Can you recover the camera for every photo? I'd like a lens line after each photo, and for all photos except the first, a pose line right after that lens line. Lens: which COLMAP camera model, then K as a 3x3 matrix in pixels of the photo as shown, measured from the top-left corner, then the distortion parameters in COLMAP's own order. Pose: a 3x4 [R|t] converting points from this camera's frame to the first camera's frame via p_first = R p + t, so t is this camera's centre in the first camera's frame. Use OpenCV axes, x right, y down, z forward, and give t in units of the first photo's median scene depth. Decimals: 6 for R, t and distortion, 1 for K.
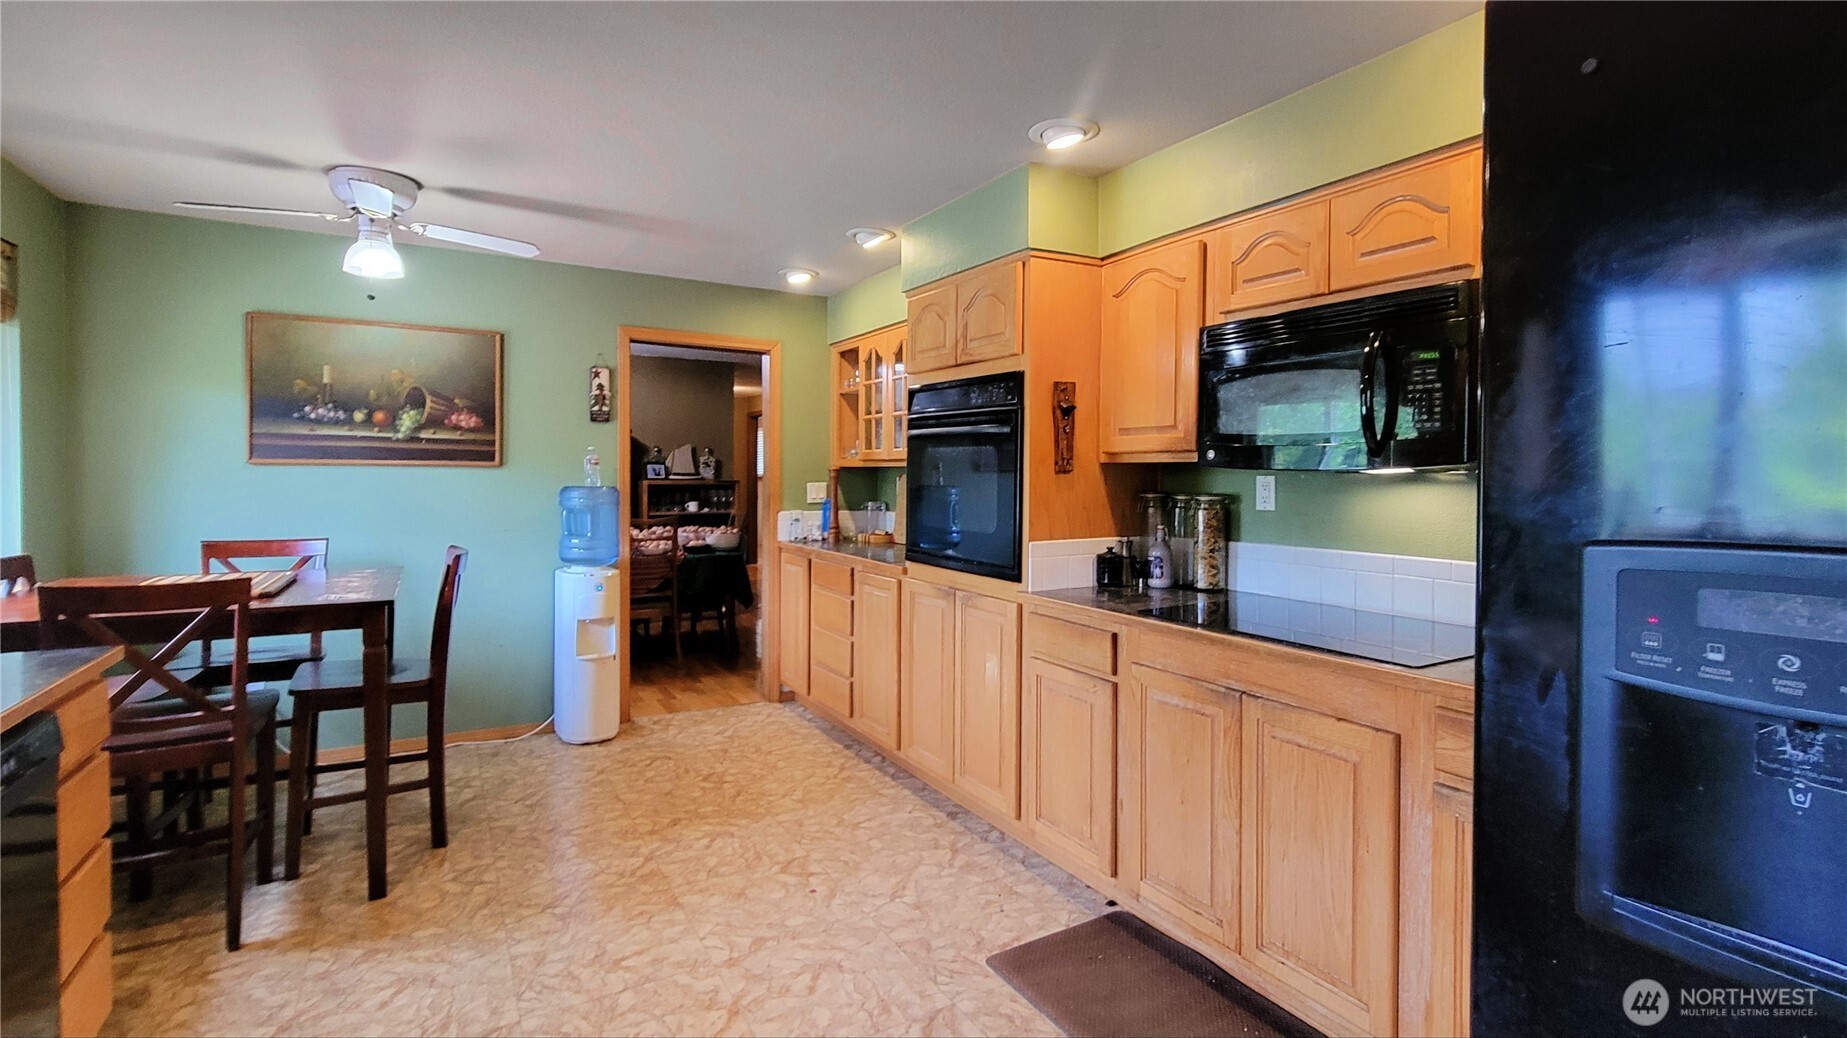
lens RADIAL K [[846.8, 0, 925.9], [0, 846.8, 487.9], [0, 0, 1]] dist [0.002225, 0.000163]
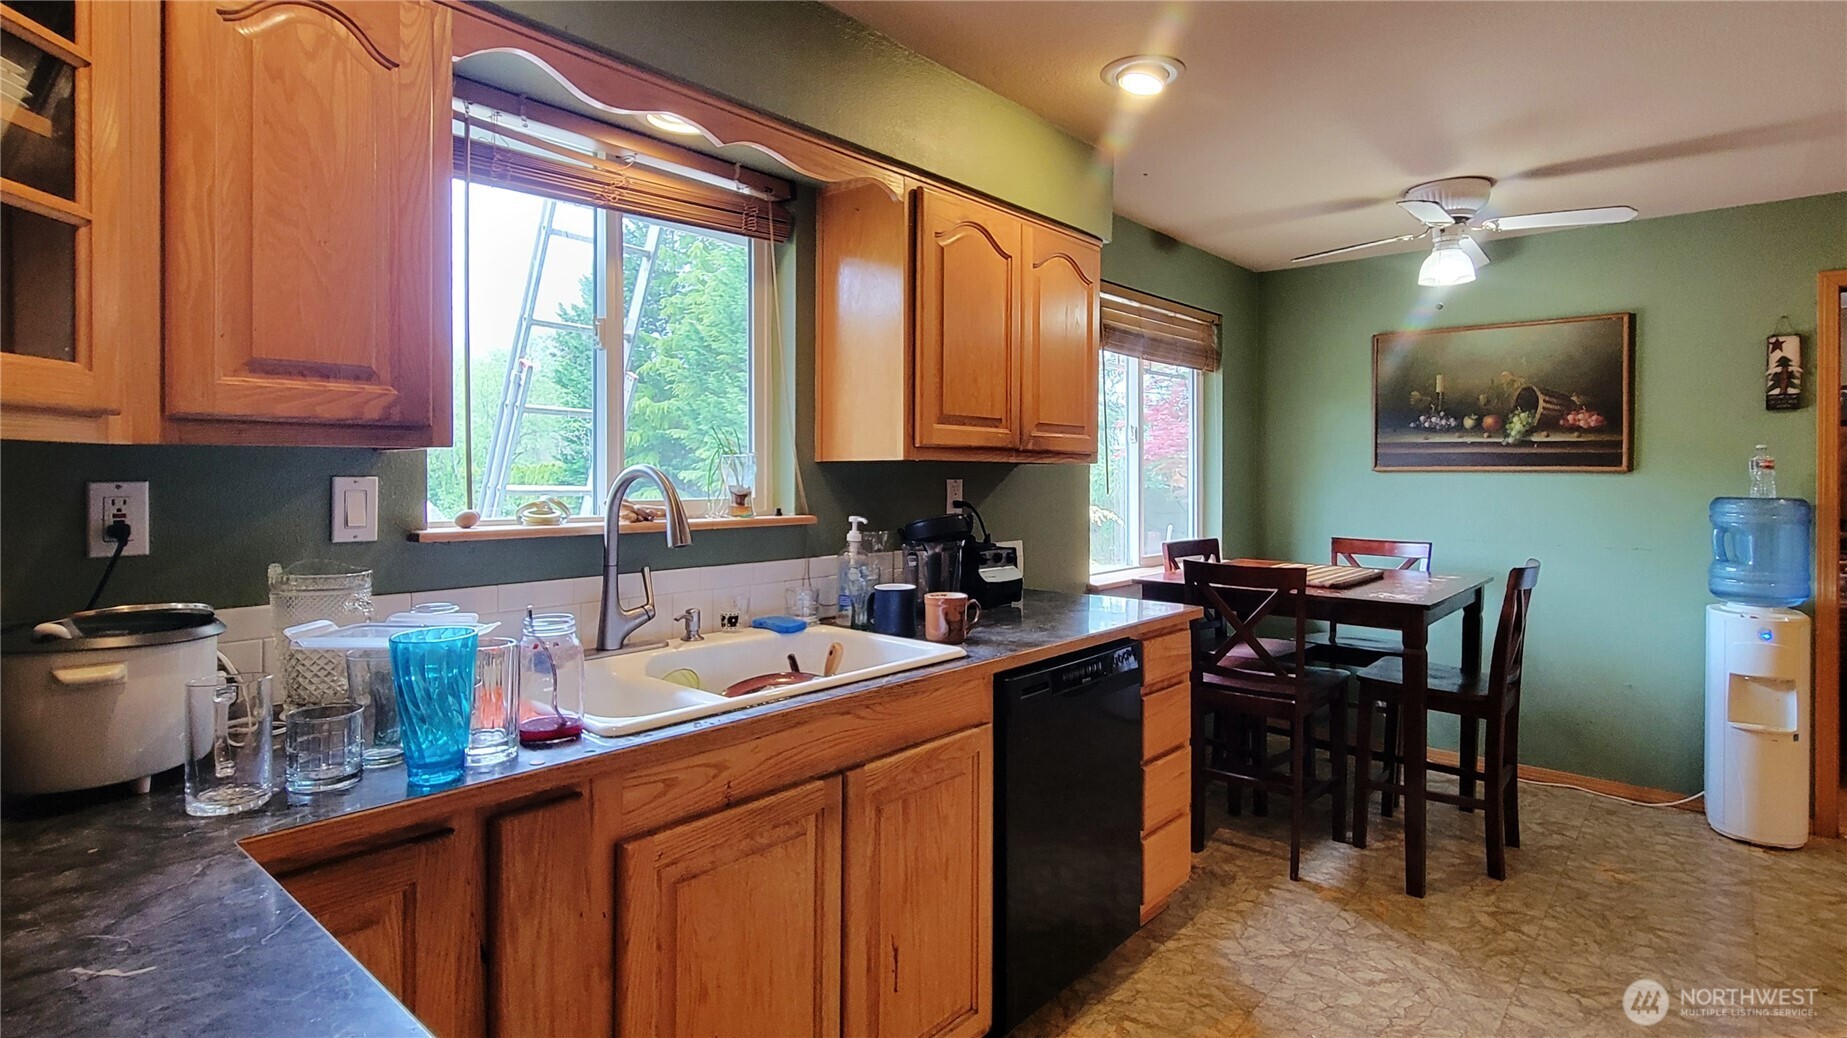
lens RADIAL K [[923.9, 0, 925.3], [0, 923.9, 478.5], [0, 0, 1]] dist [-0.000944, 0.000102]
pose [[0.310788, 0.000252, -0.950479, 0.166338], [-0.017411, 0.999834, -0.005428, -0.001838], [0.950320, 0.018236, 0.310741, 0.060980]]
